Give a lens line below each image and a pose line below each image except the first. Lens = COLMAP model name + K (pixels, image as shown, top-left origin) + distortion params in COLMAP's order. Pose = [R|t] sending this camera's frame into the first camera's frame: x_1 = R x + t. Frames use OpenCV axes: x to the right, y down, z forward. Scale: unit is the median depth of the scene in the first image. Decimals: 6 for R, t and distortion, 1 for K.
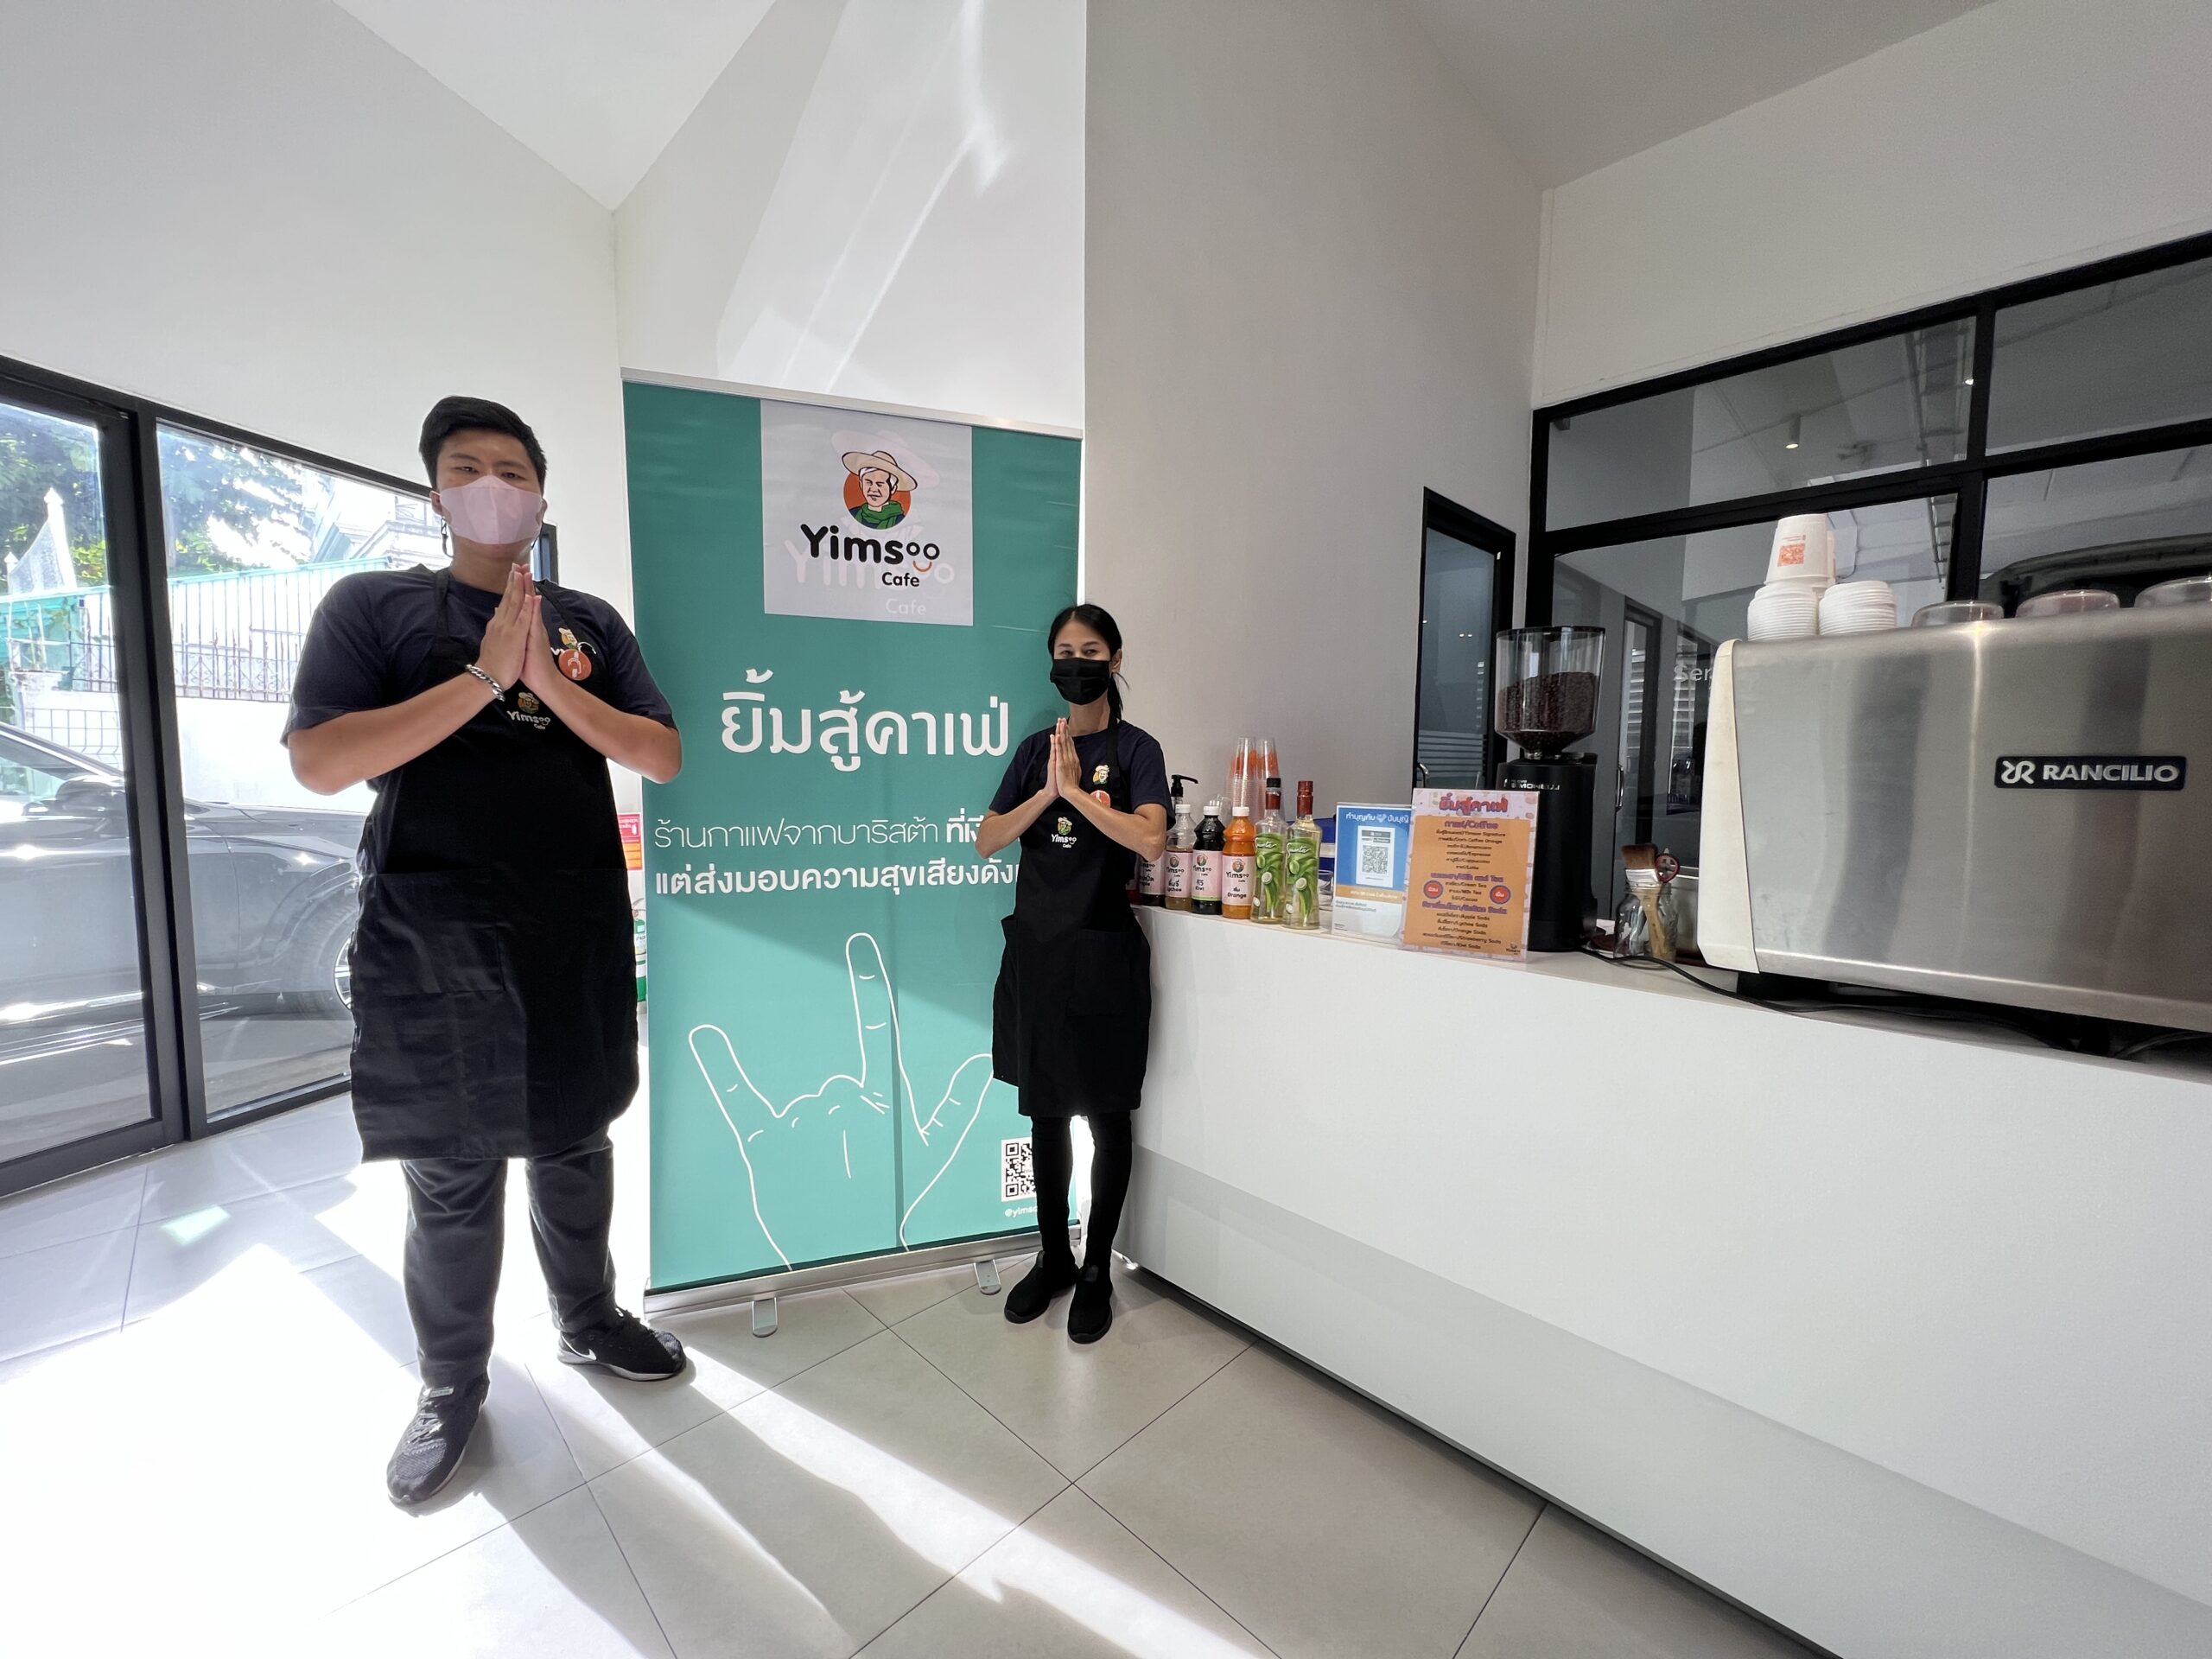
lens RADIAL K [[882.0, 0, 1111.9], [0, 882.0, 824.6], [0, 0, 1]] dist [0.010989, -0.003558]
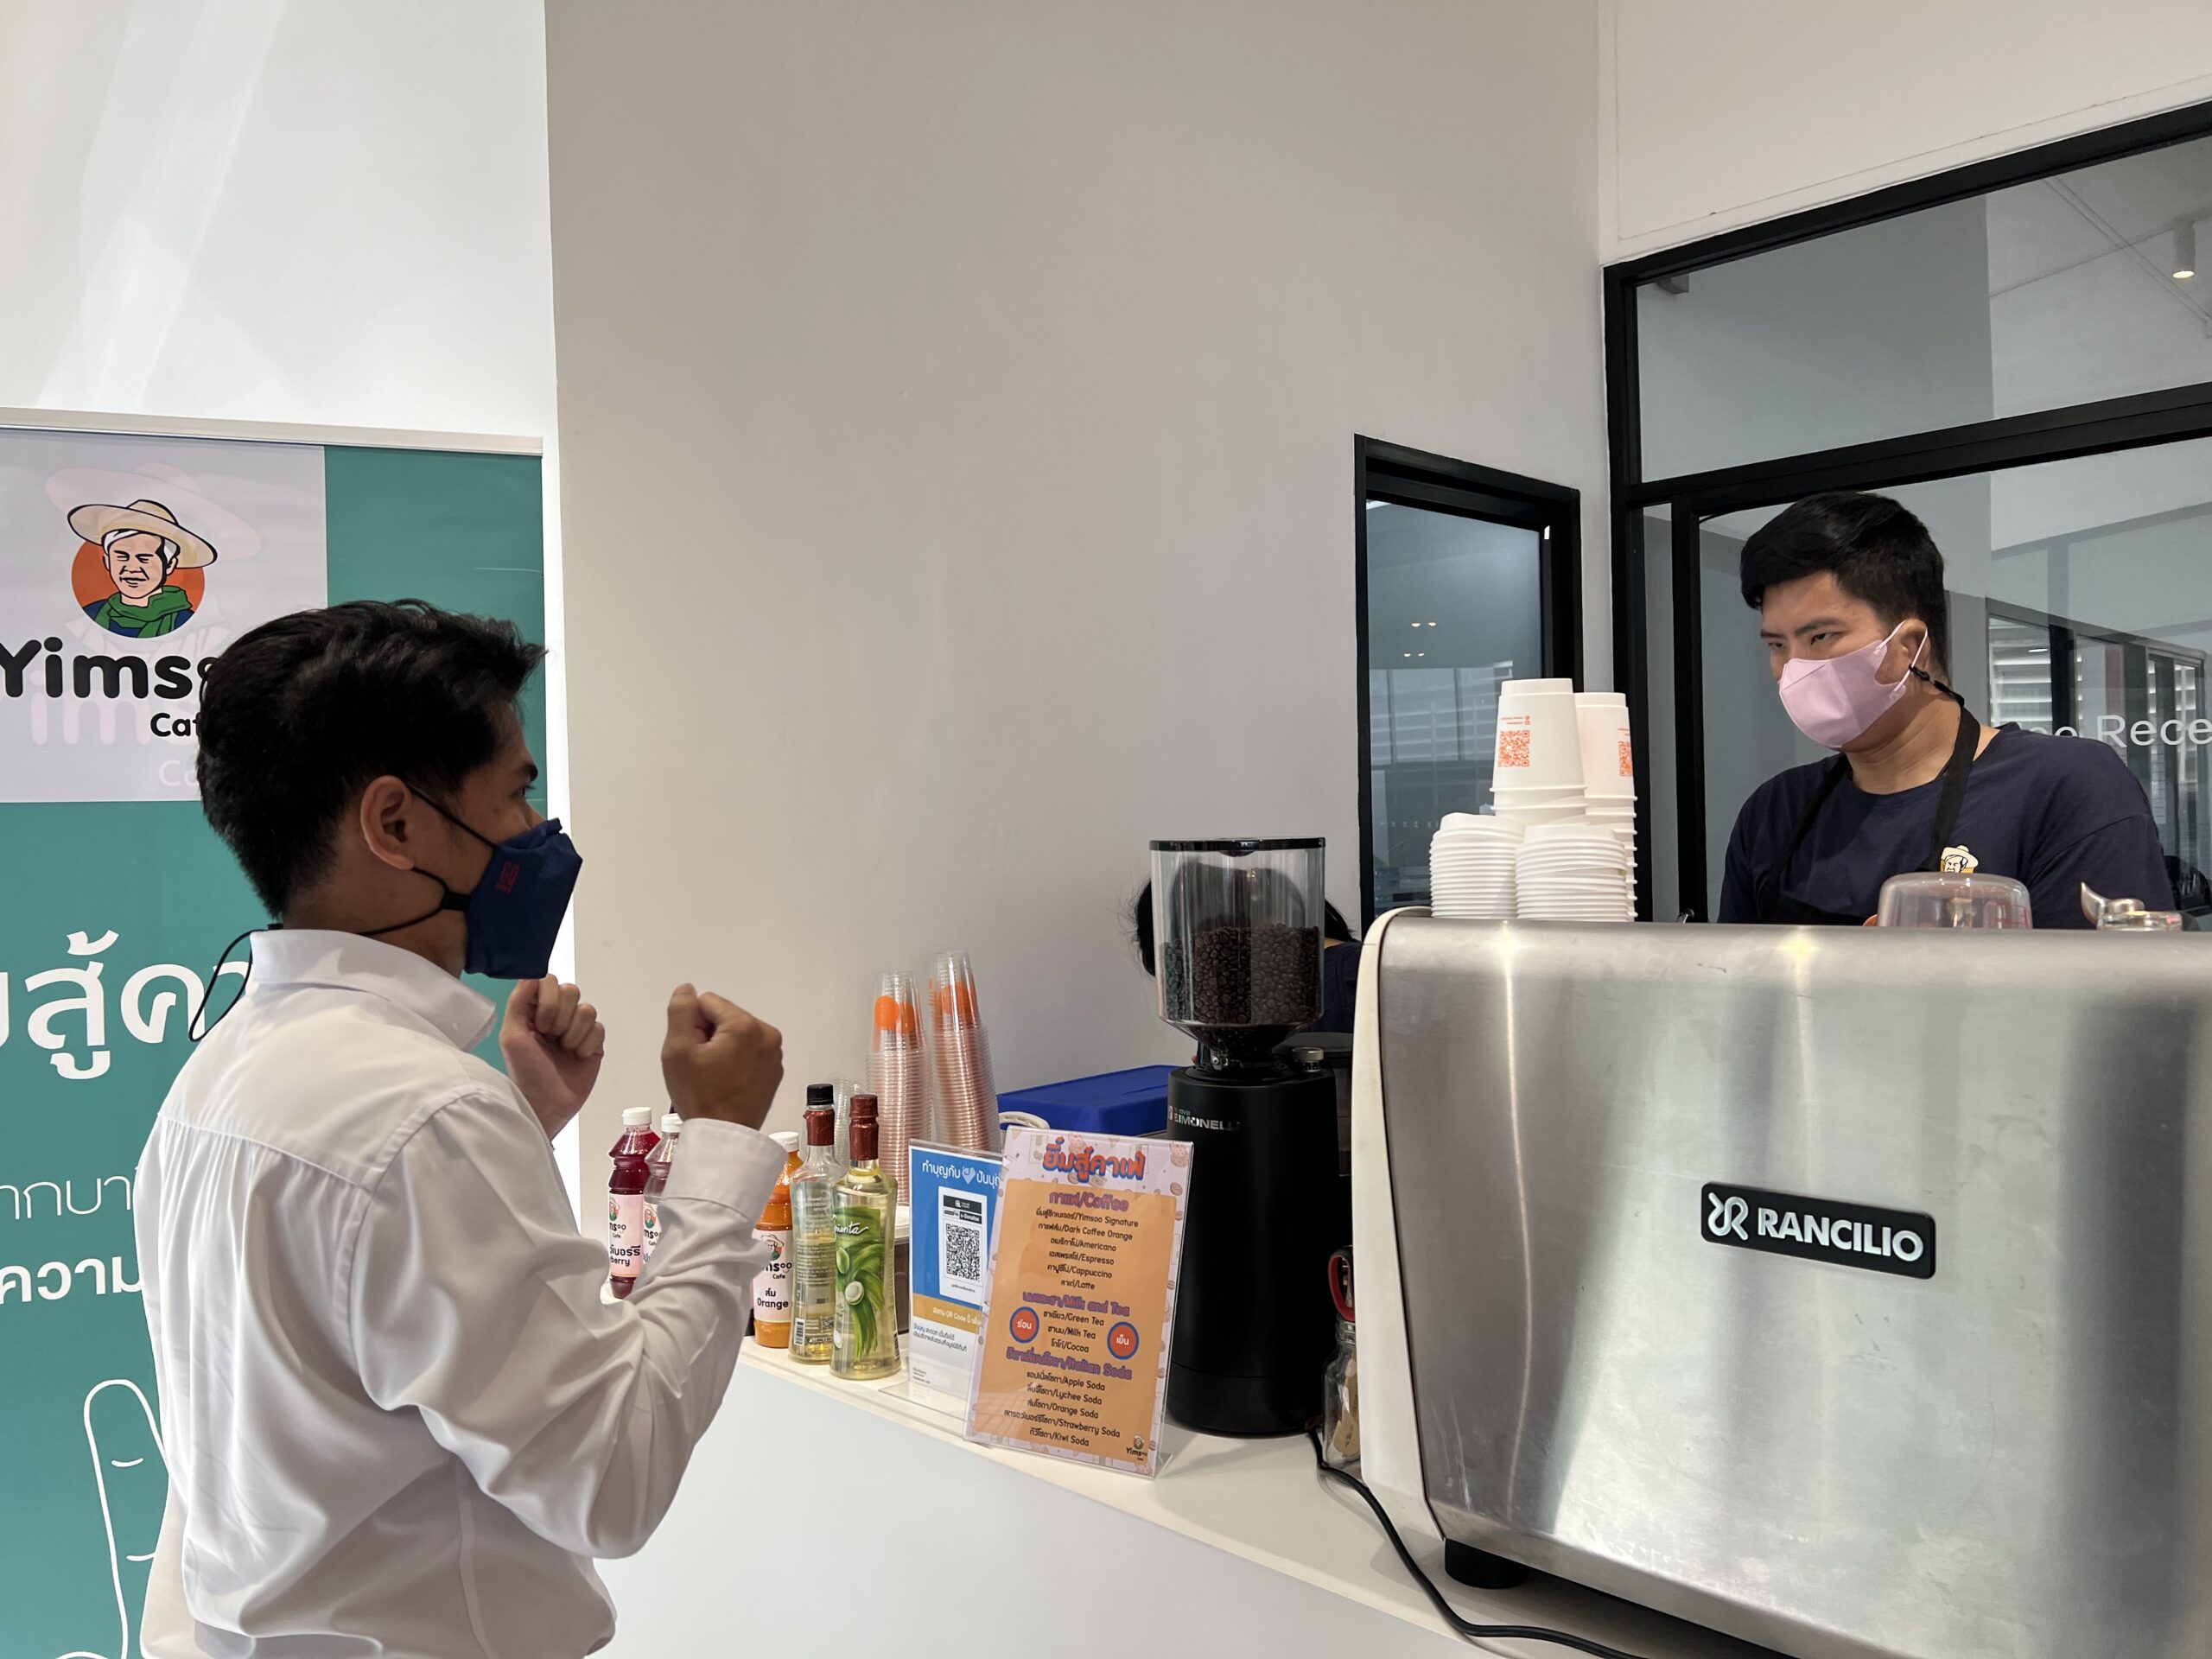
lens RADIAL K [[1654.9, 0, 1087.0], [0, 1654.9, 831.8], [0, 0, 1]] dist [0.045263, -0.047836]
pose [[0.999459, -0.031377, -0.009870, 0.339347], [0.030632, 0.997194, -0.068310, -0.126260], [0.011986, 0.067971, 0.997615, -0.027865]]
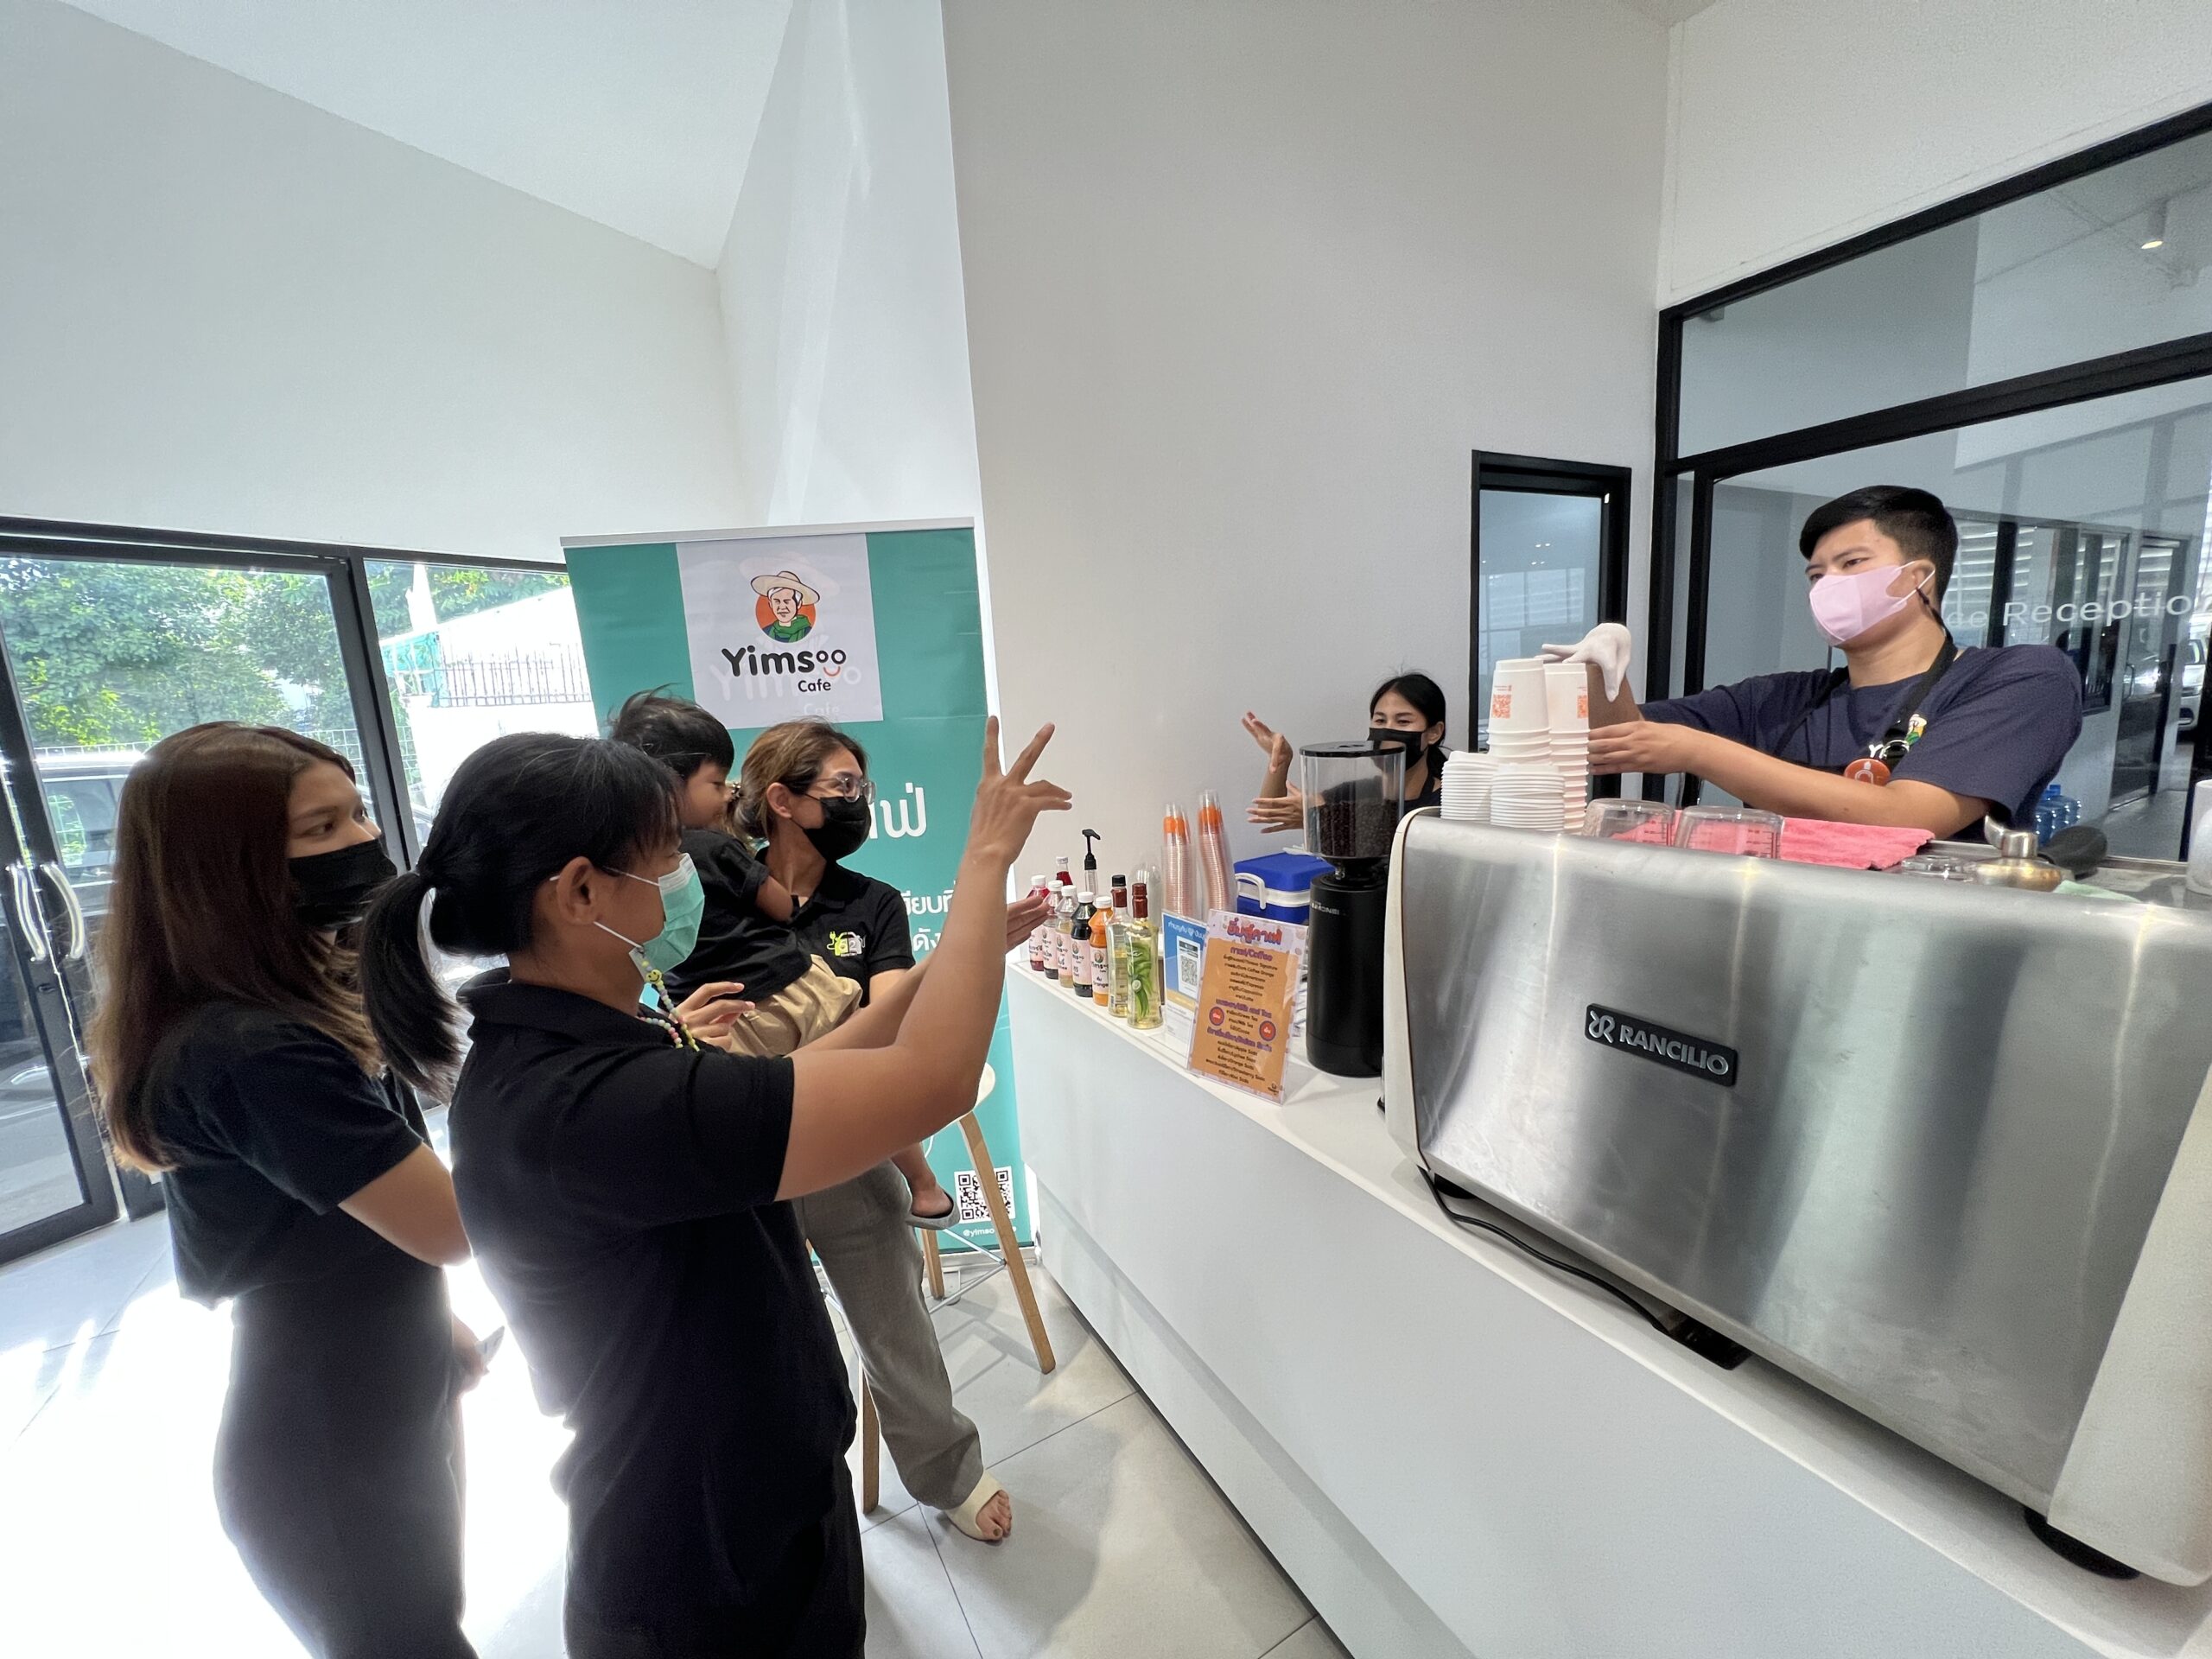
lens RADIAL K [[882.0, 0, 1108.9], [0, 882.0, 827.5], [0, 0, 1]] dist [0.010989, -0.003558]
pose [[0.962910, -0.022206, -0.268908, 0.418437], [0.048917, 0.994460, 0.093040, -0.191539], [0.265353, -0.102743, 0.958661, 0.025104]]
